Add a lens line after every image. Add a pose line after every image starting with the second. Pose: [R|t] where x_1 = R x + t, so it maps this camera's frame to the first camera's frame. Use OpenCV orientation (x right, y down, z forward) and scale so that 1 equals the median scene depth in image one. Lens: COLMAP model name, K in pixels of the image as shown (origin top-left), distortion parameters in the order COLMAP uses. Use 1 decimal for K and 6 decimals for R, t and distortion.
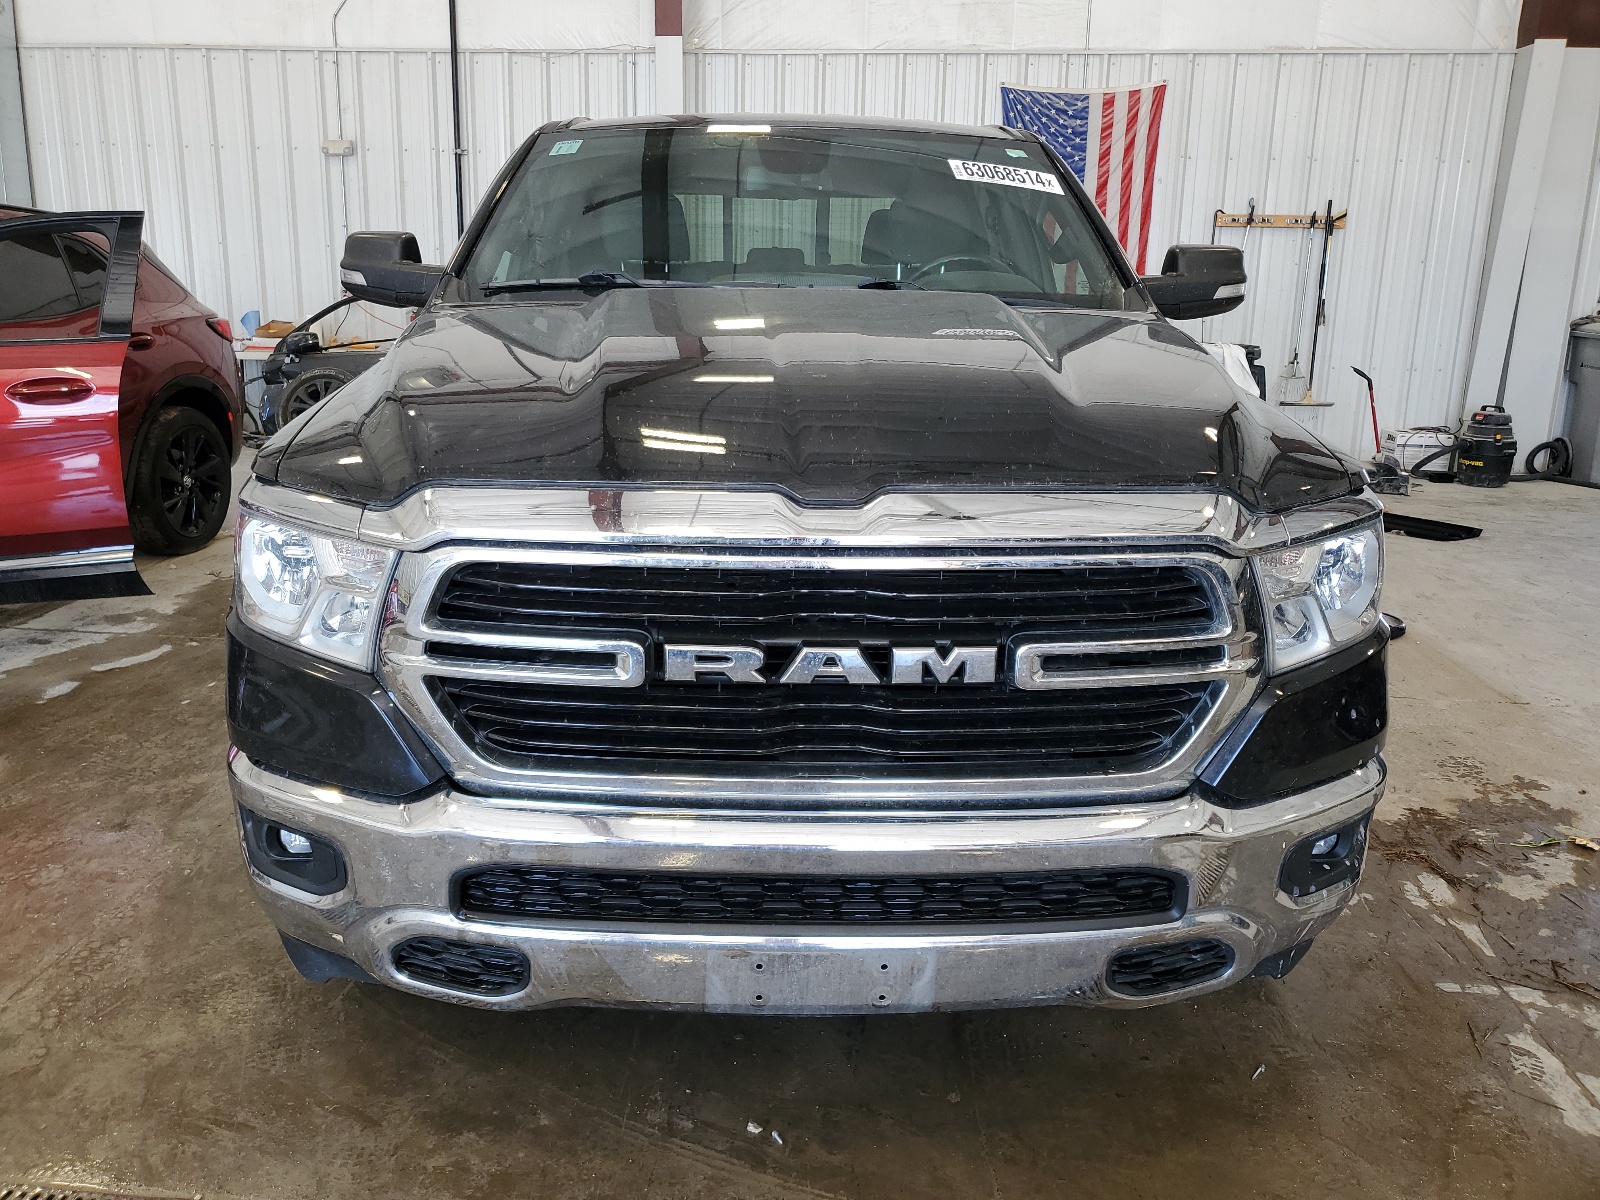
lens RADIAL K [[1334.7, 0, 782.3], [0, 1334.7, 598.5], [0, 0, 1]] dist [0.035419, 0.002114]
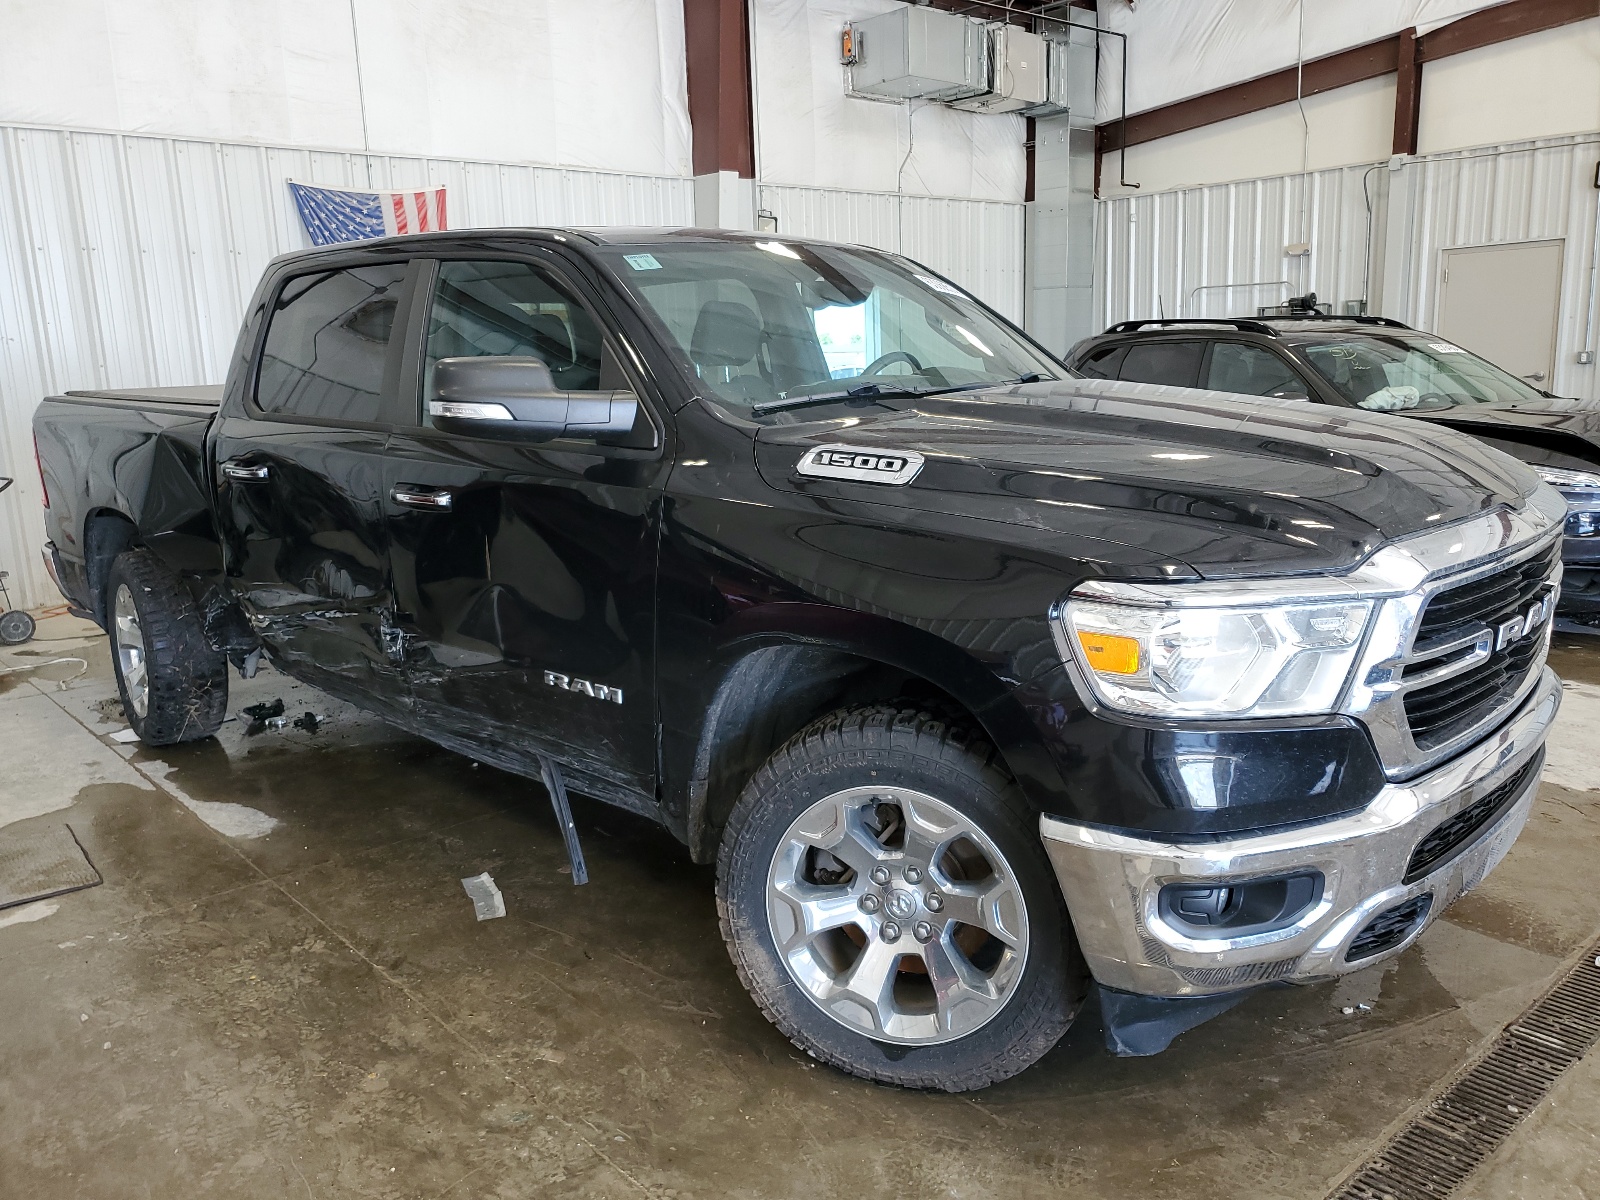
lens RADIAL K [[1334.7, 0, 782.3], [0, 1334.7, 598.5], [0, 0, 1]] dist [0.035419, 0.002114]
pose [[0.650677, -0.188540, 0.735576, -0.379321], [0.230034, 0.972110, 0.045683, -0.054410], [-0.723674, 0.139483, 0.675900, 0.135223]]
